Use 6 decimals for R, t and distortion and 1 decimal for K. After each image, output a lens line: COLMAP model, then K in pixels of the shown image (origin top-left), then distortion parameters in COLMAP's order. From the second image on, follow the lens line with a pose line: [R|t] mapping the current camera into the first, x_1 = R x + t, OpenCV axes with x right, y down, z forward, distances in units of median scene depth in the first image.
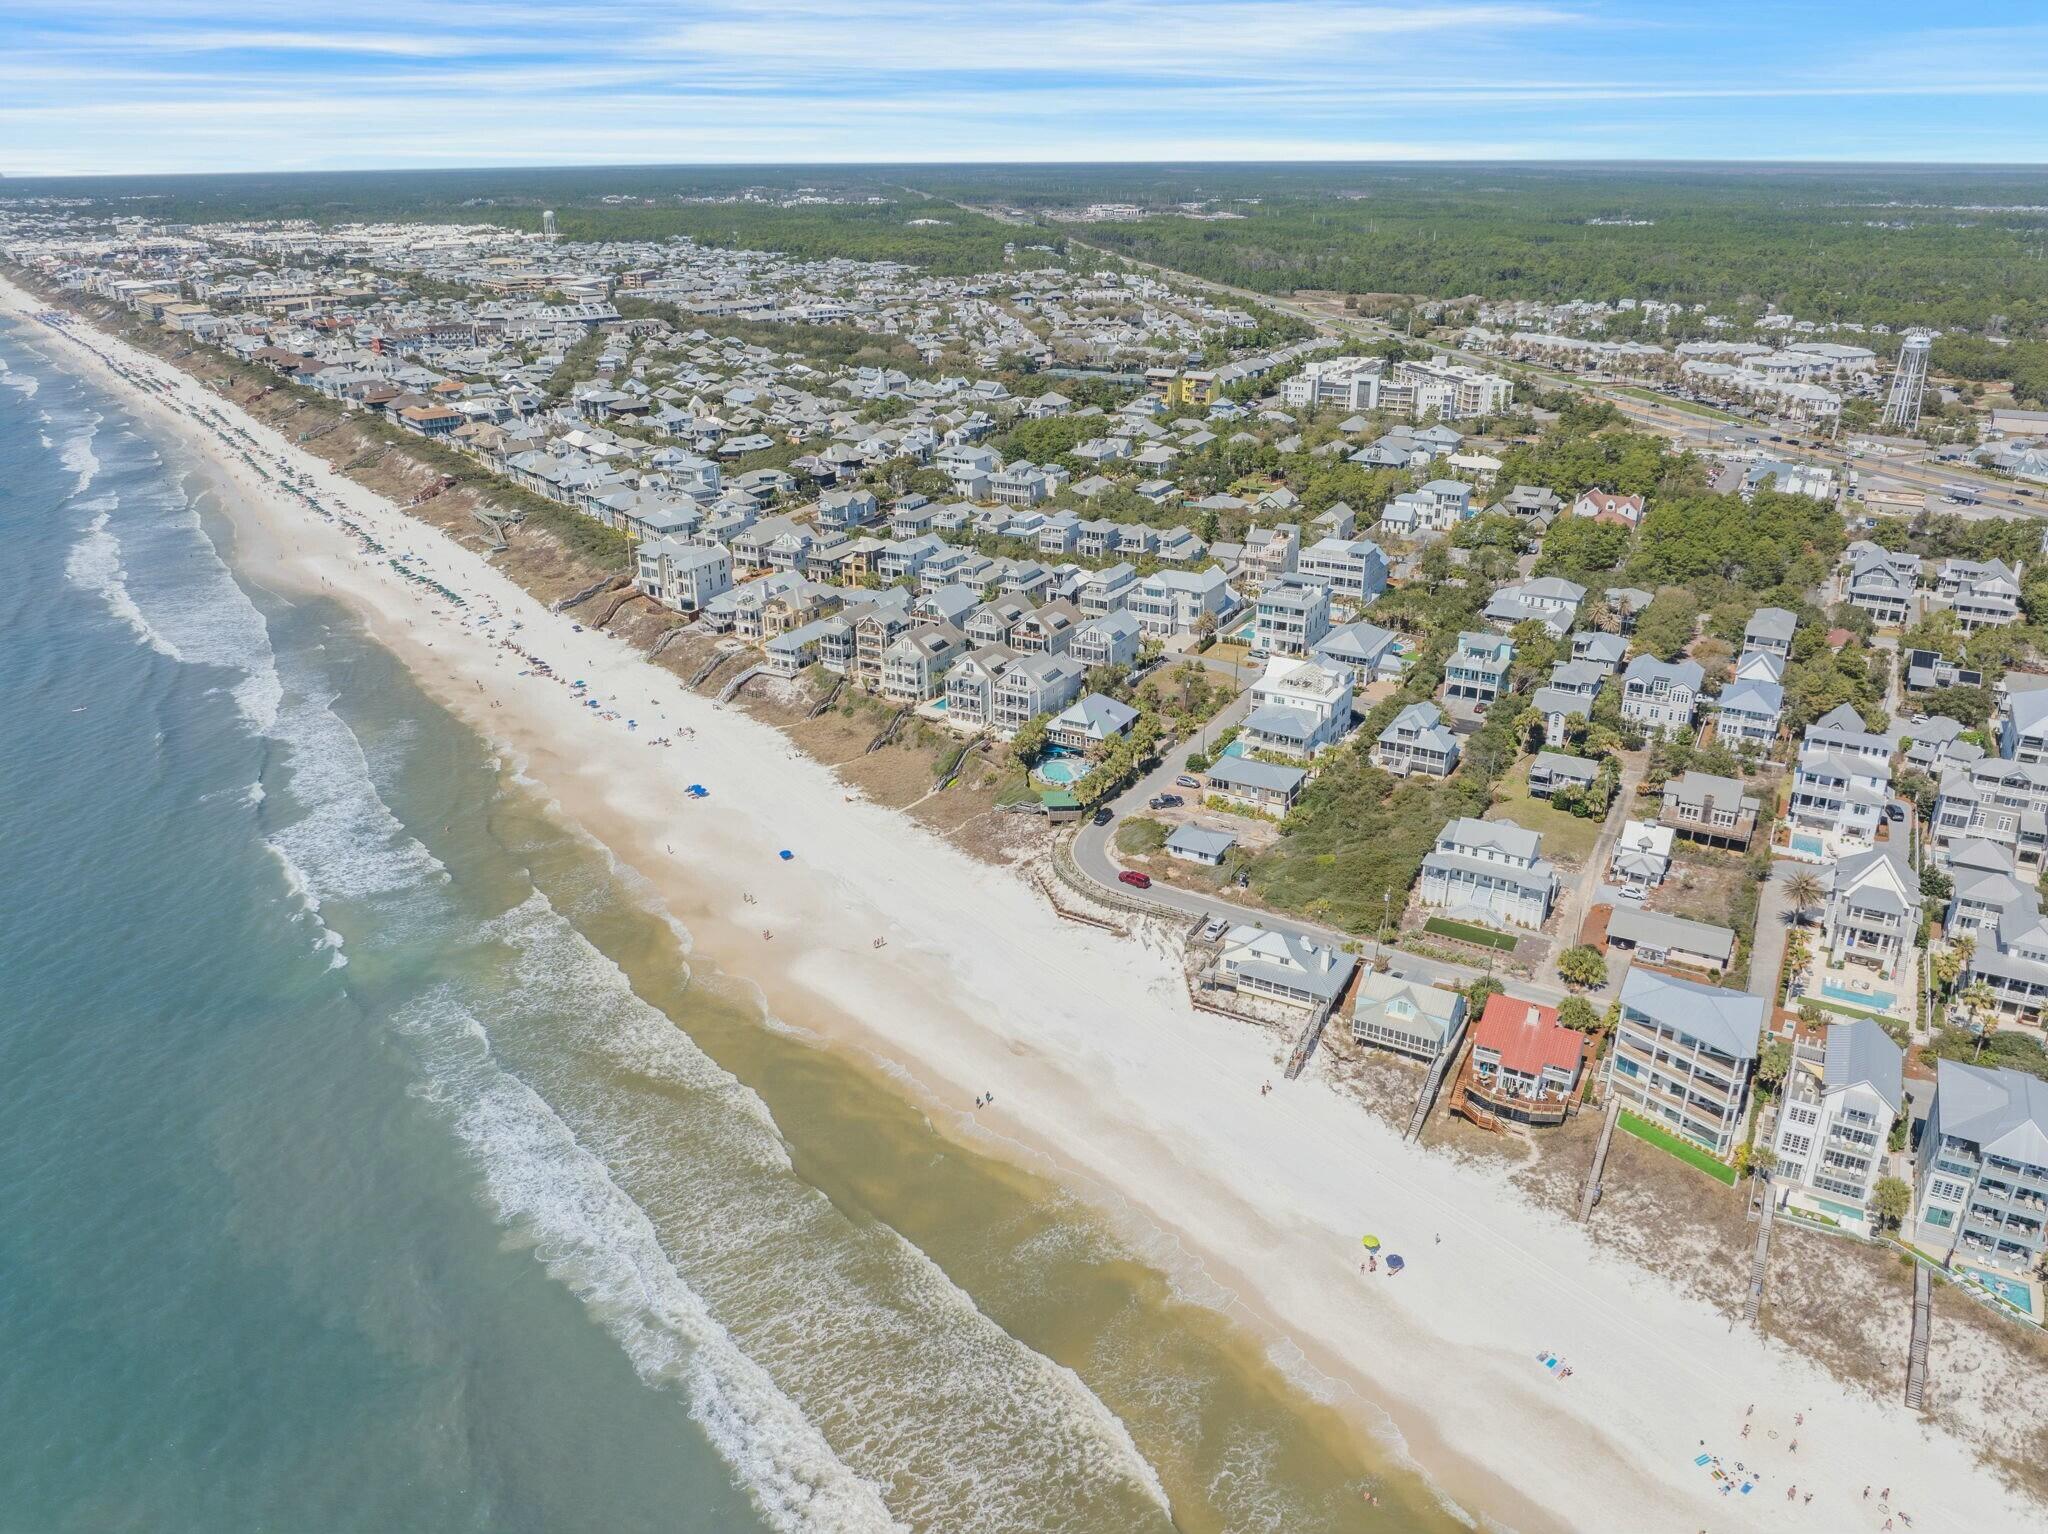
lens RADIAL K [[1451.8, 0, 1030.3], [0, 1451.8, 766.8], [0, 0, 1]] dist [-0.036221, -0.002207]
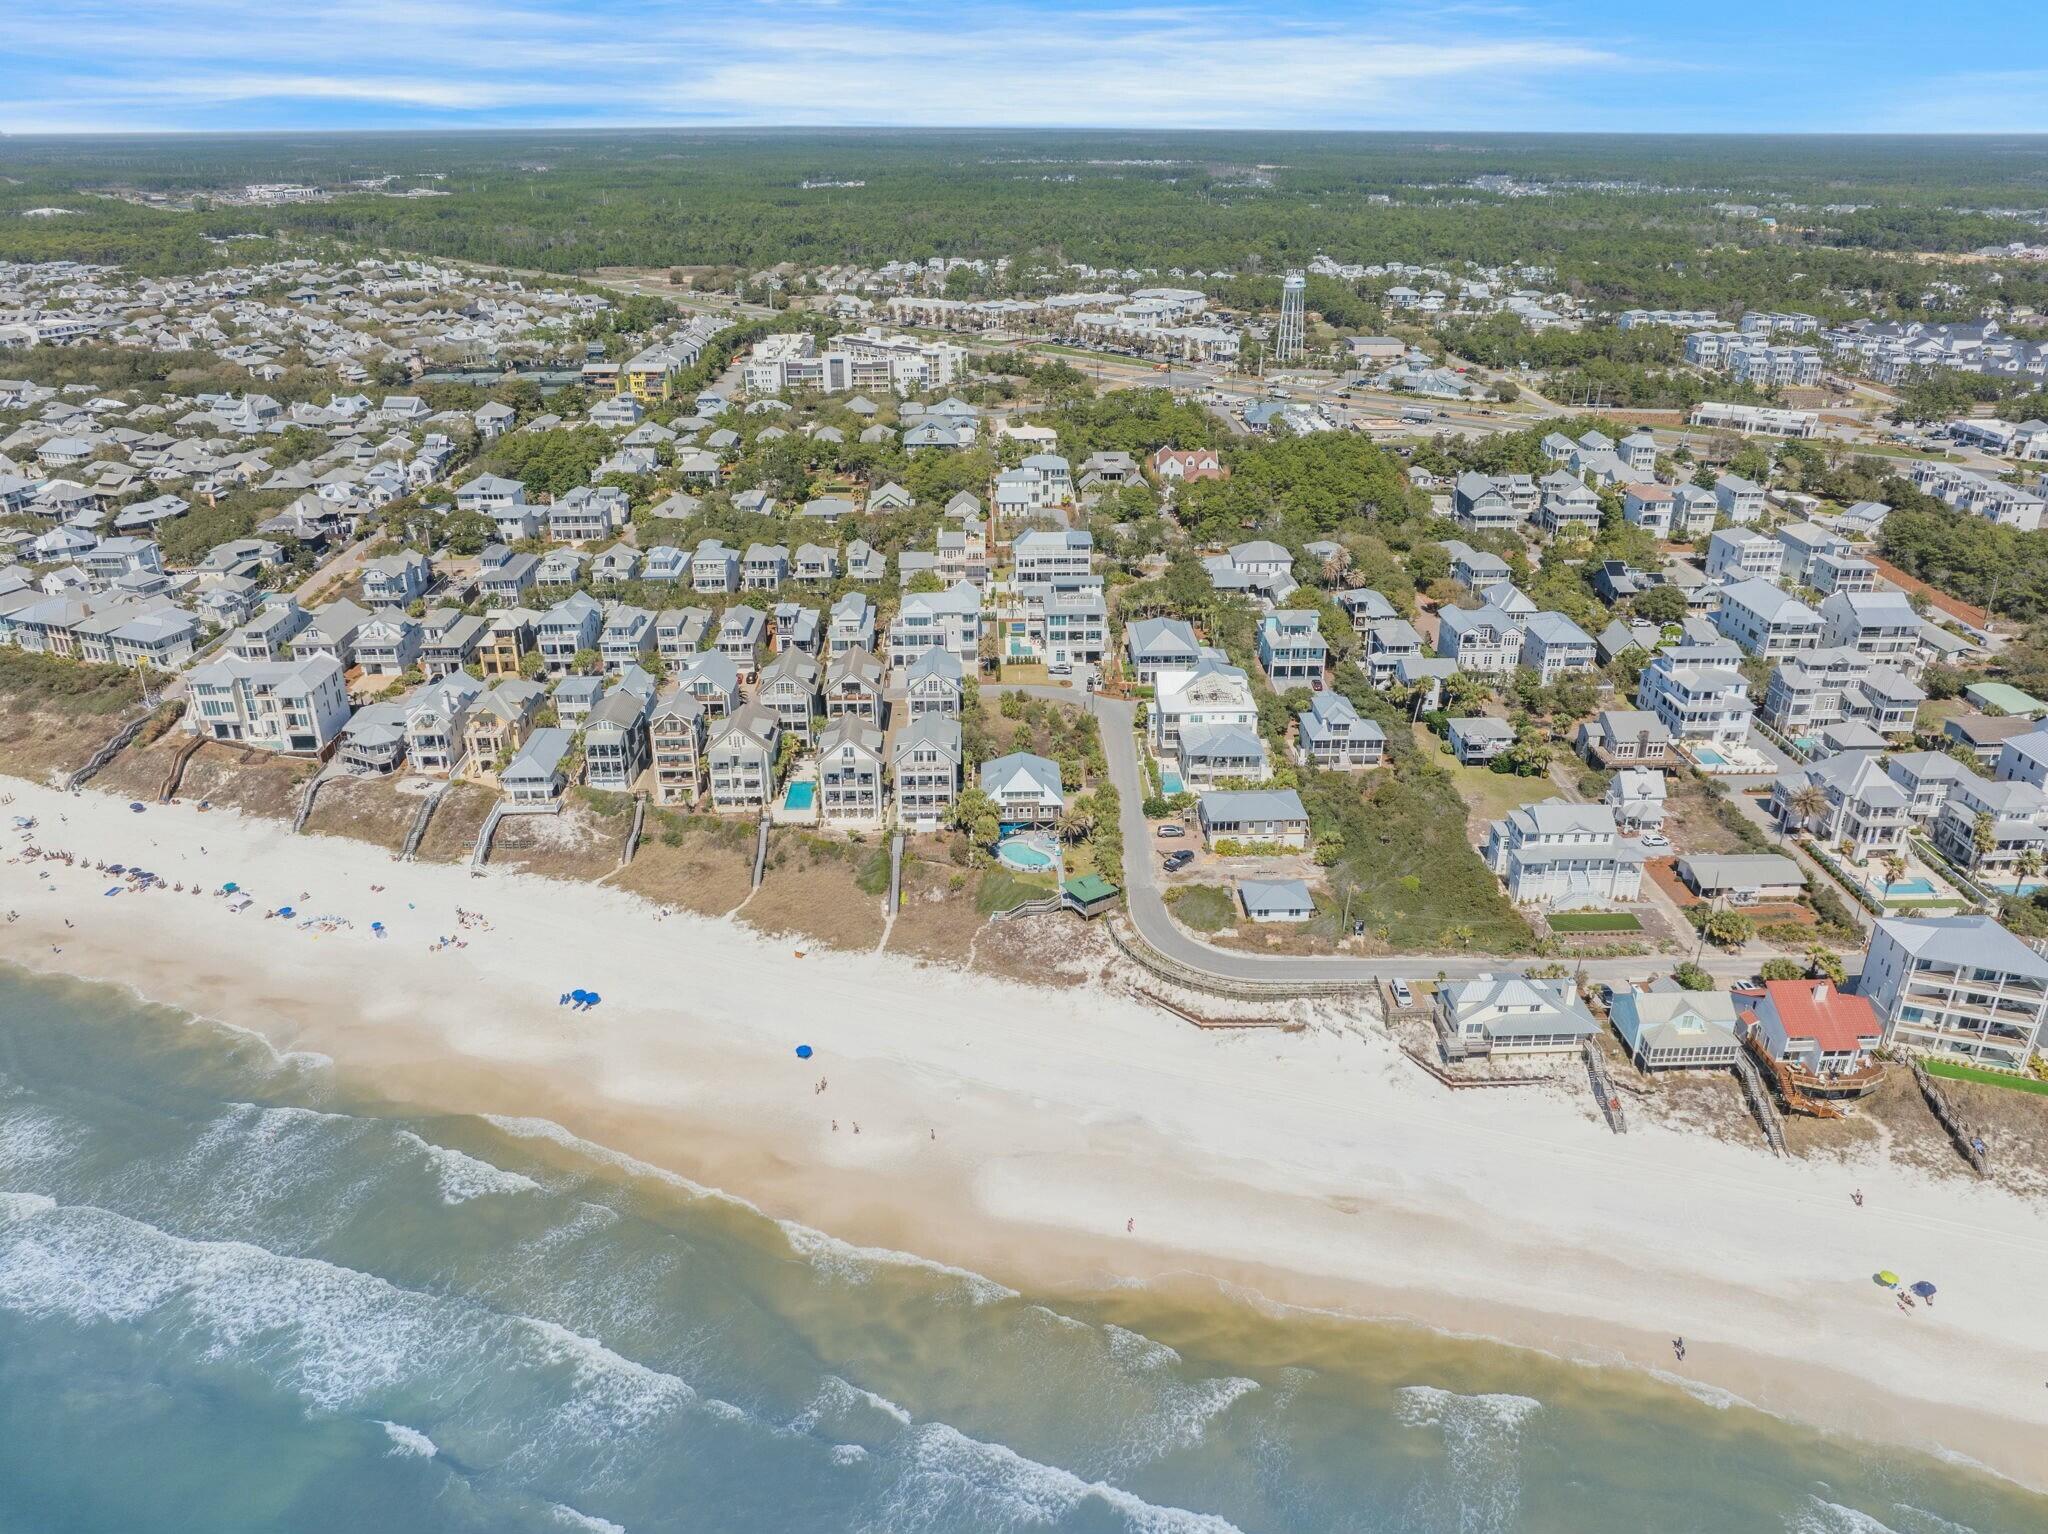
lens RADIAL K [[1451.8, 0, 1030.3], [0, 1451.8, 766.8], [0, 0, 1]] dist [-0.036221, -0.002207]
pose [[0.853792, -0.209599, 0.476558, -0.228005], [0.200546, 0.977146, 0.070473, -0.064925], [-0.480437, 0.035403, 0.876314, 0.163160]]
